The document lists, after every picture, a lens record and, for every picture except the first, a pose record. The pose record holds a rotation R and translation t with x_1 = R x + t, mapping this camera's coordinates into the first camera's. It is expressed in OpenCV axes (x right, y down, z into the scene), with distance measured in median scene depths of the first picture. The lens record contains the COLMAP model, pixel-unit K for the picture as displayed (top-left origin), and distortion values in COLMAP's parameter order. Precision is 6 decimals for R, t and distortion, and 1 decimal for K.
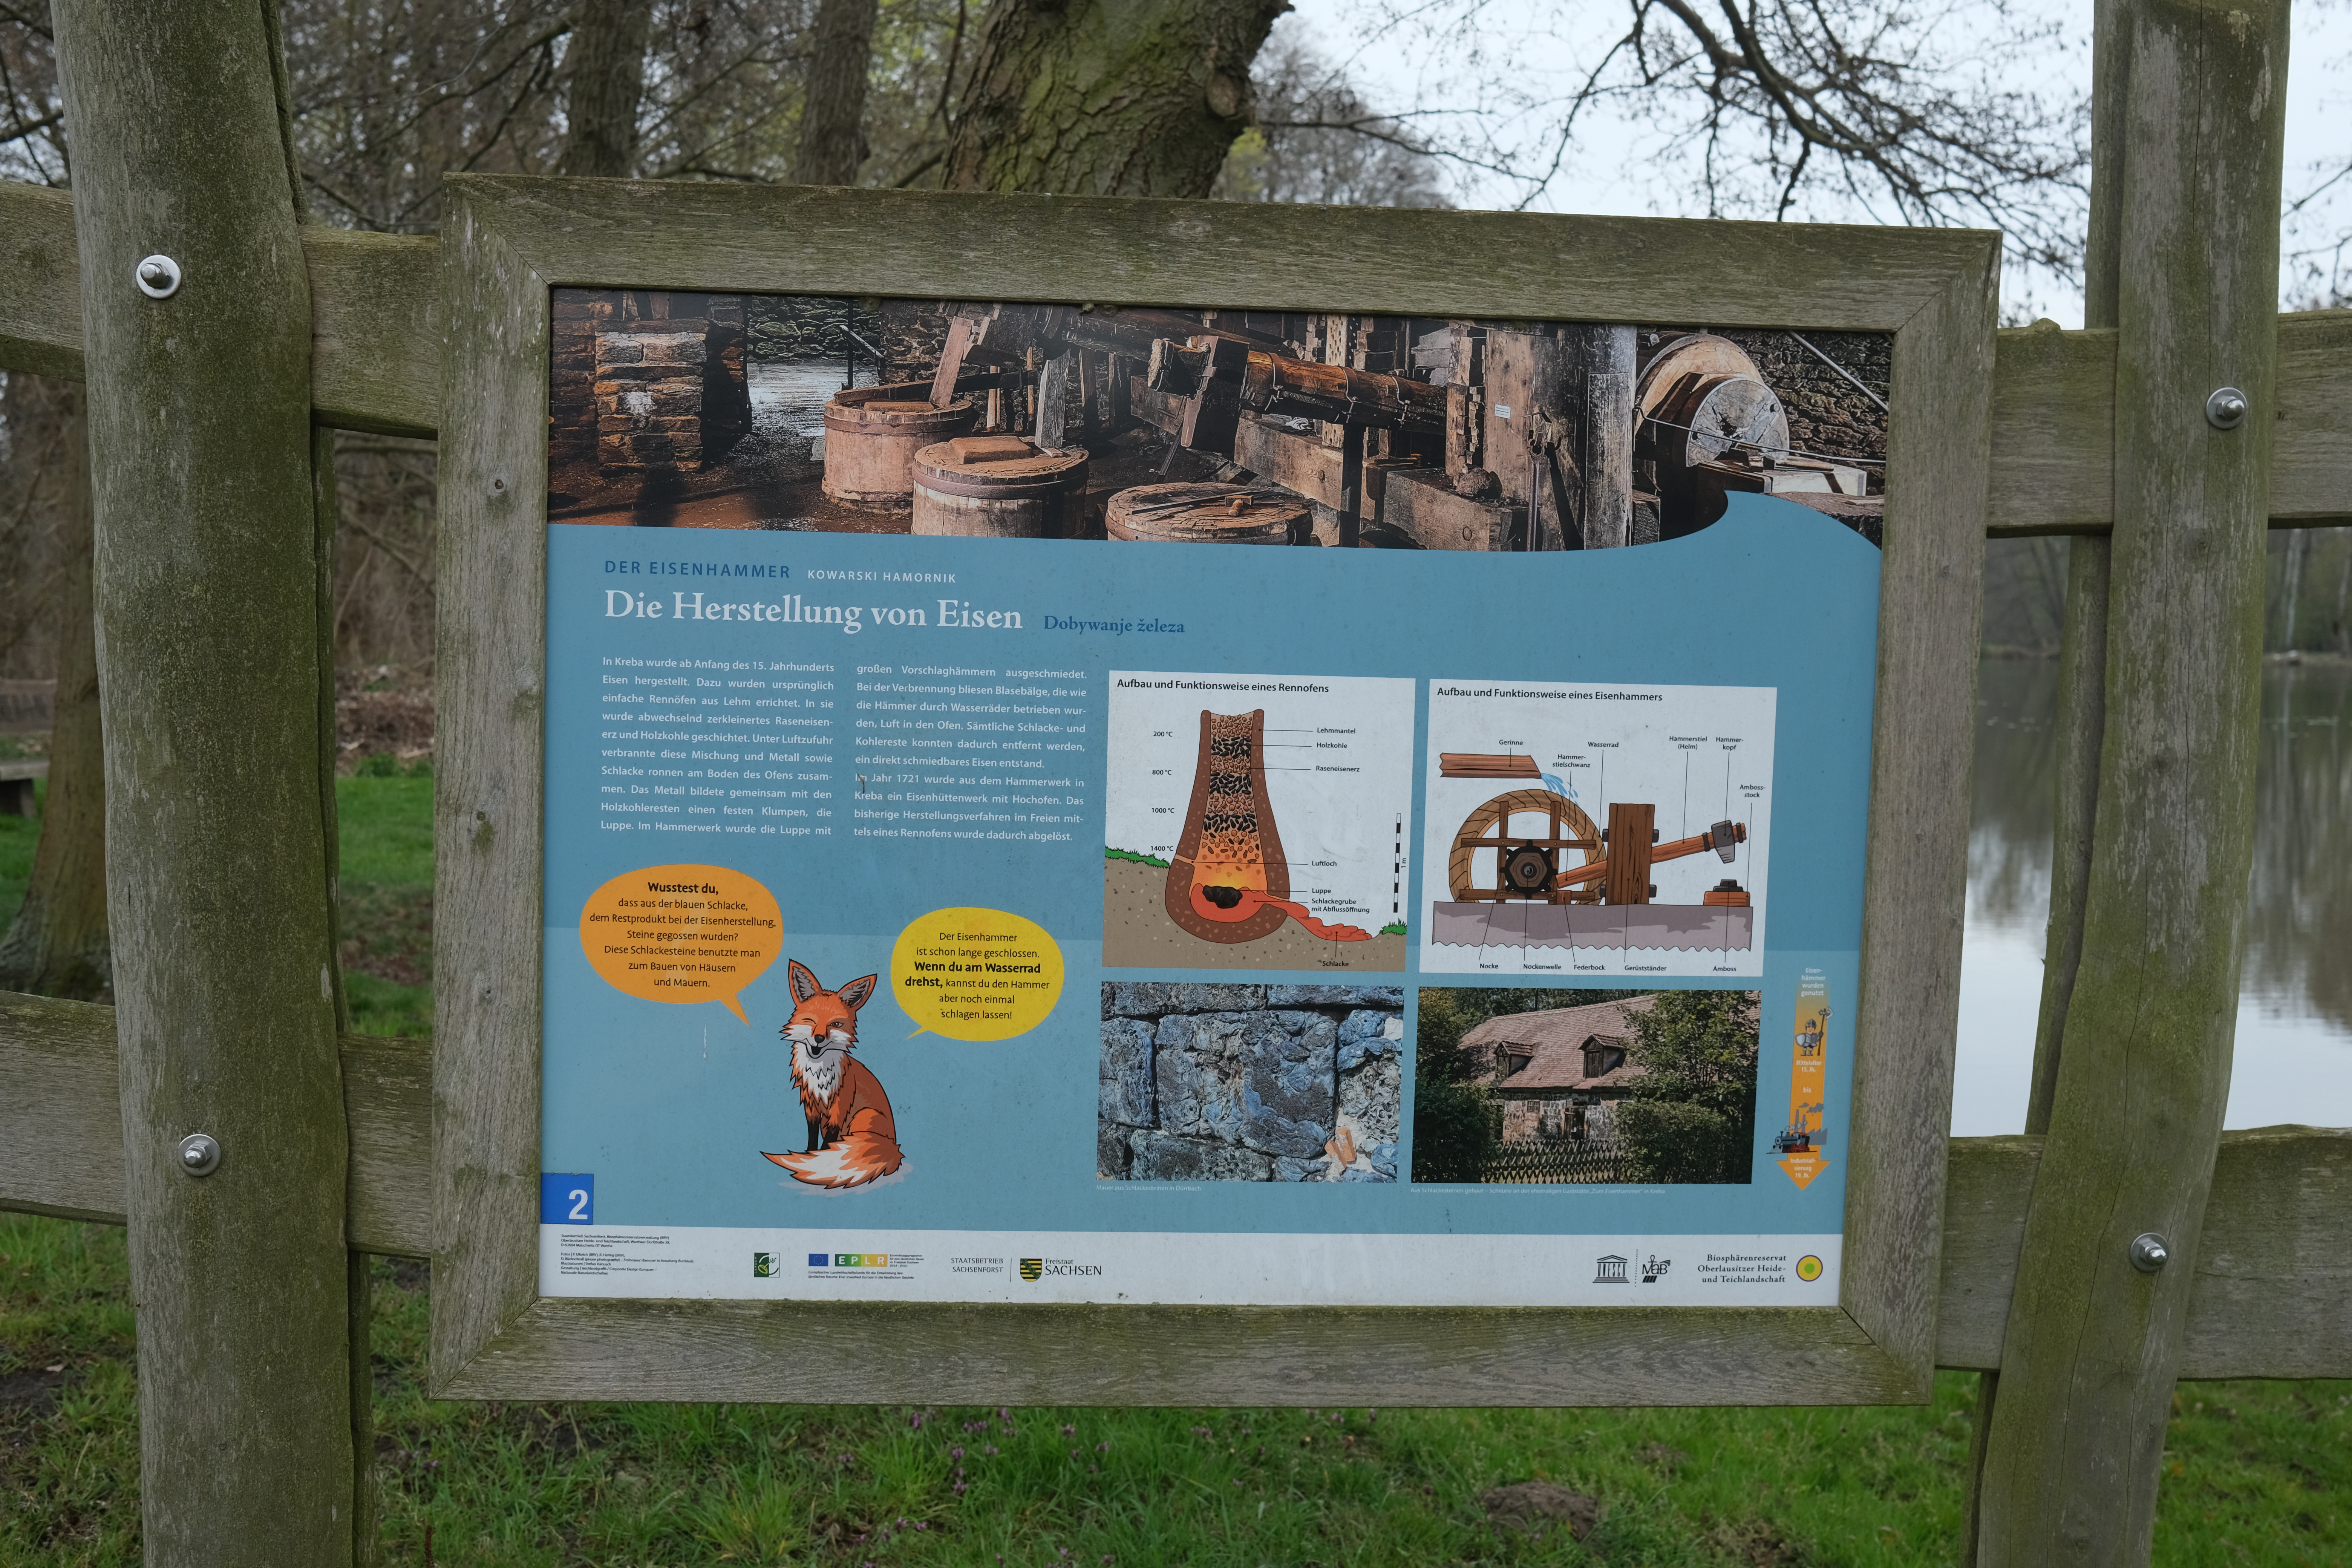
lens RADIAL K [[2382.5, 0, 1176.0], [0, 2382.5, 784.0], [0, 0, 1]] dist [-0.053930, 0.145786]
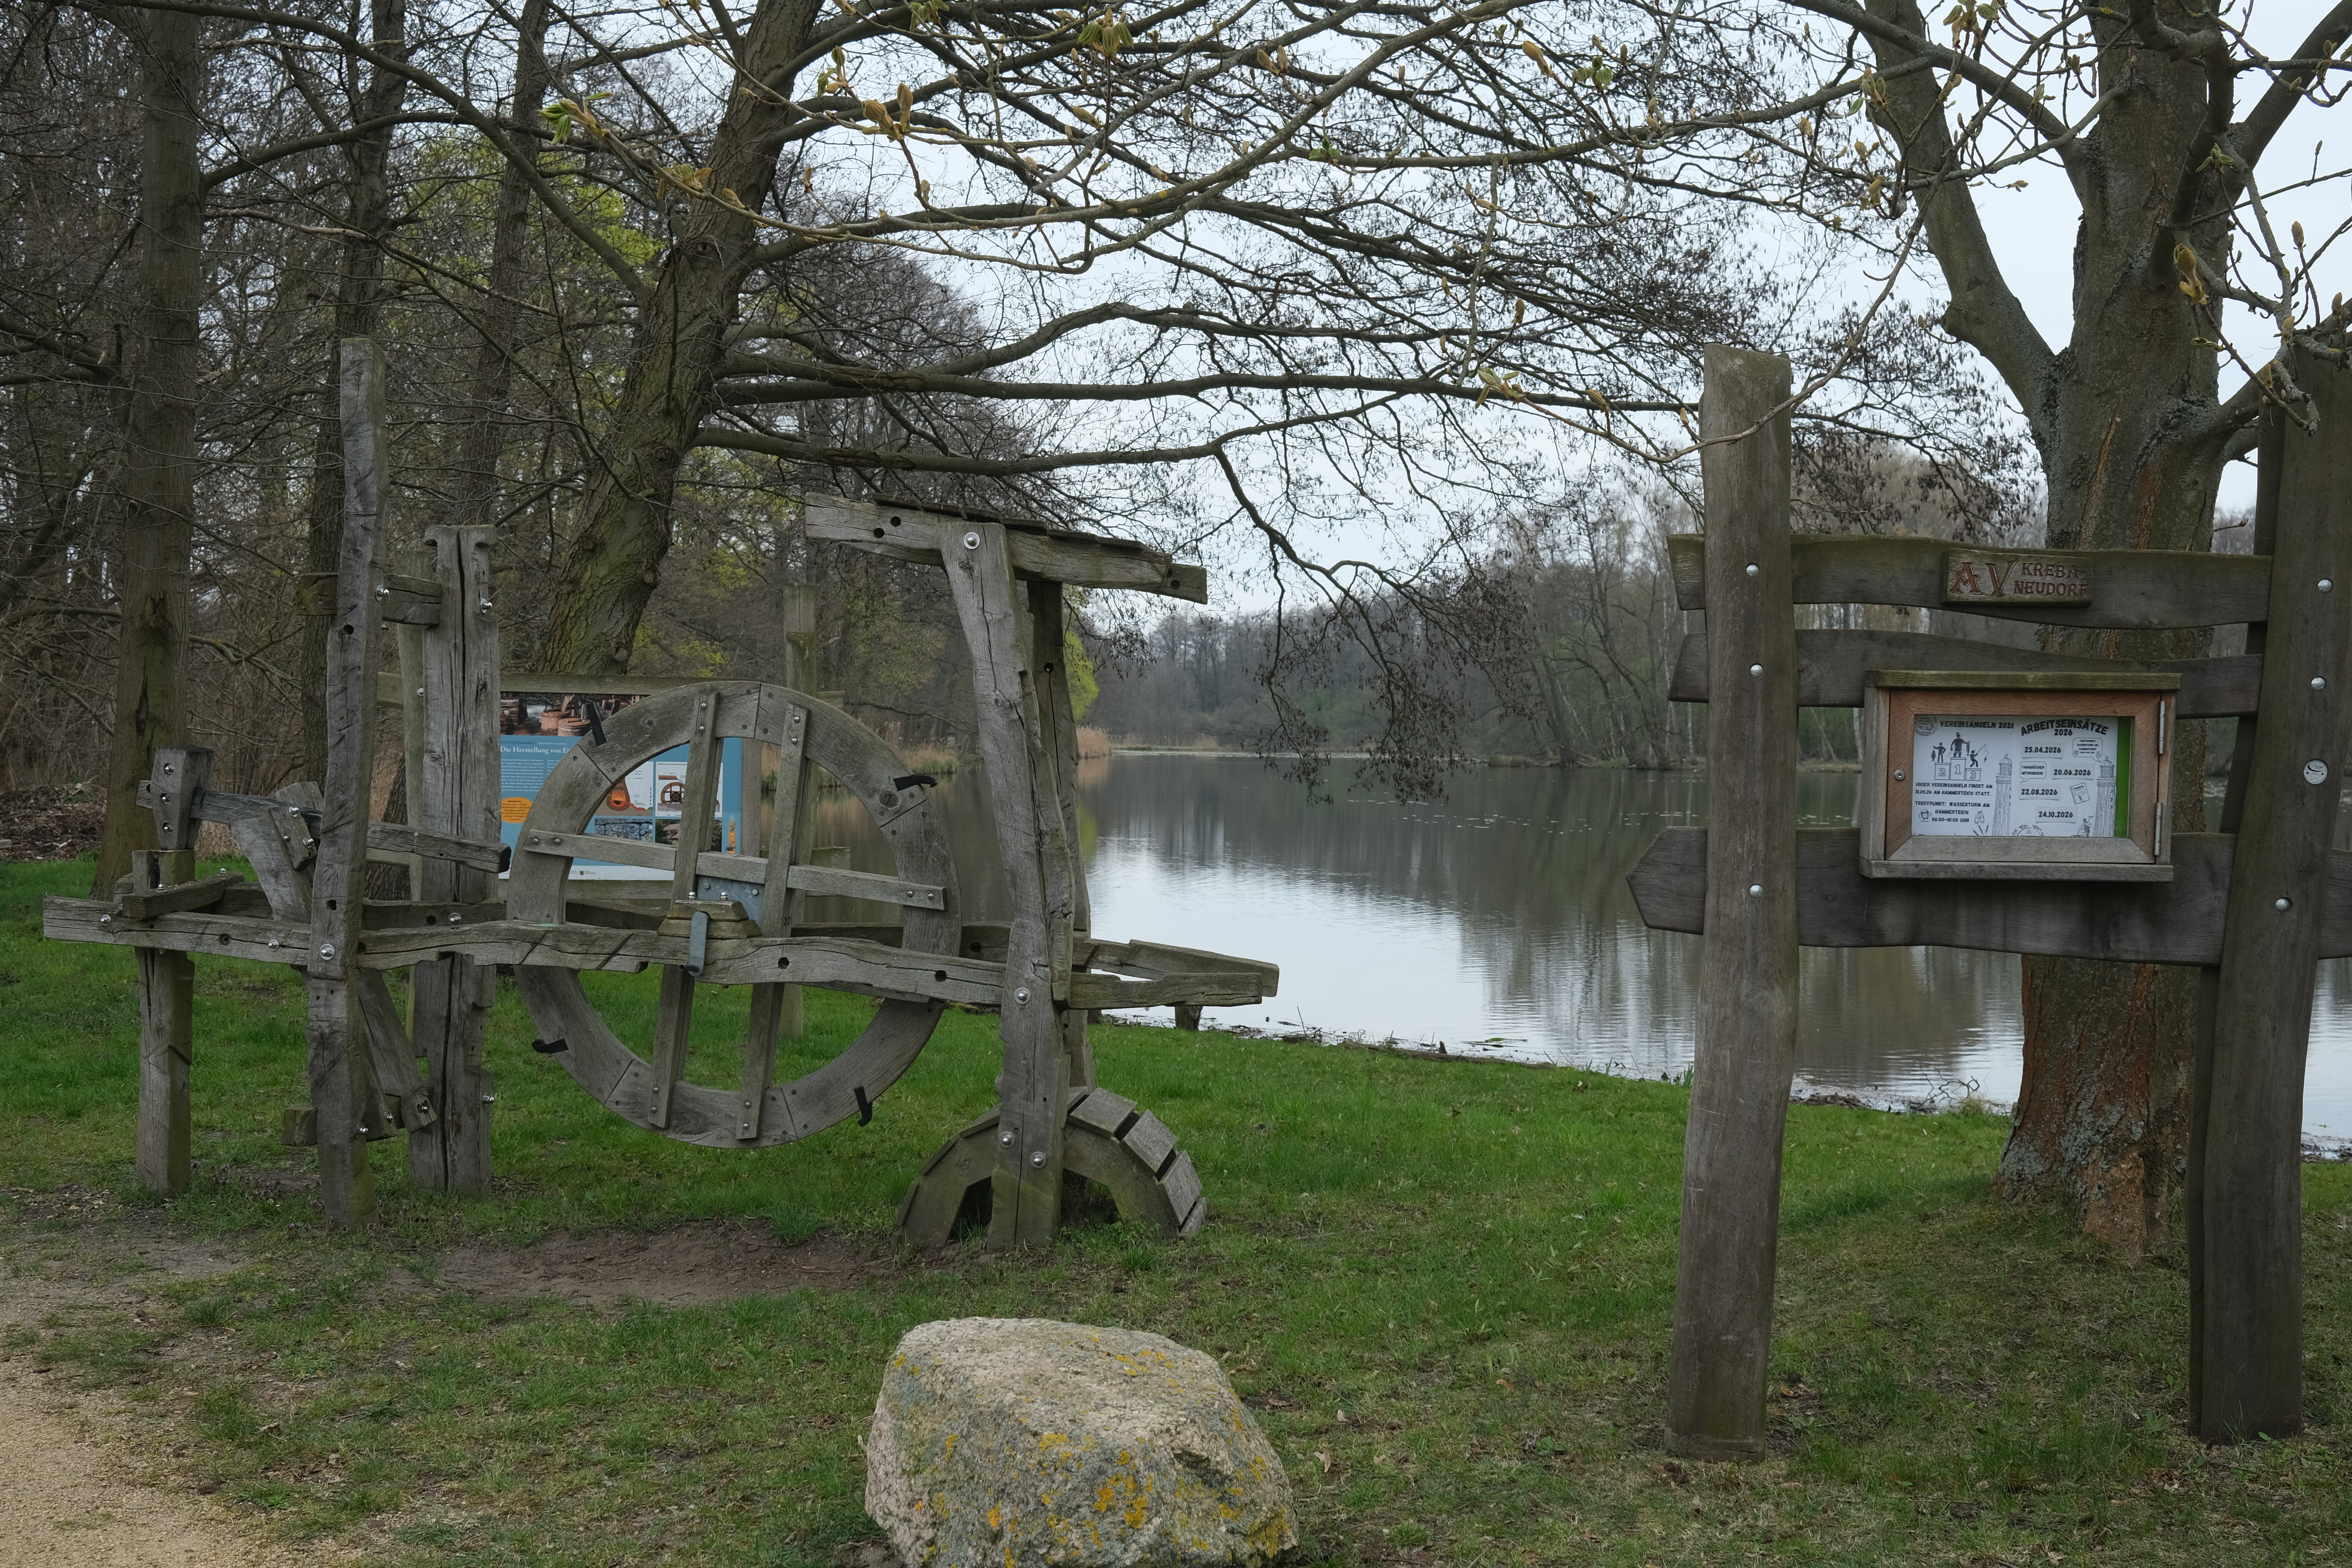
lens RADIAL K [[2382.5, 0, 1176.0], [0, 2382.5, 784.0], [0, 0, 1]] dist [-0.053930, 0.145786]
pose [[0.984956, -0.011549, 0.172421, 0.333044], [0.019931, 0.998698, -0.046963, 0.279320], [-0.171654, 0.049693, 0.983903, -4.445207]]
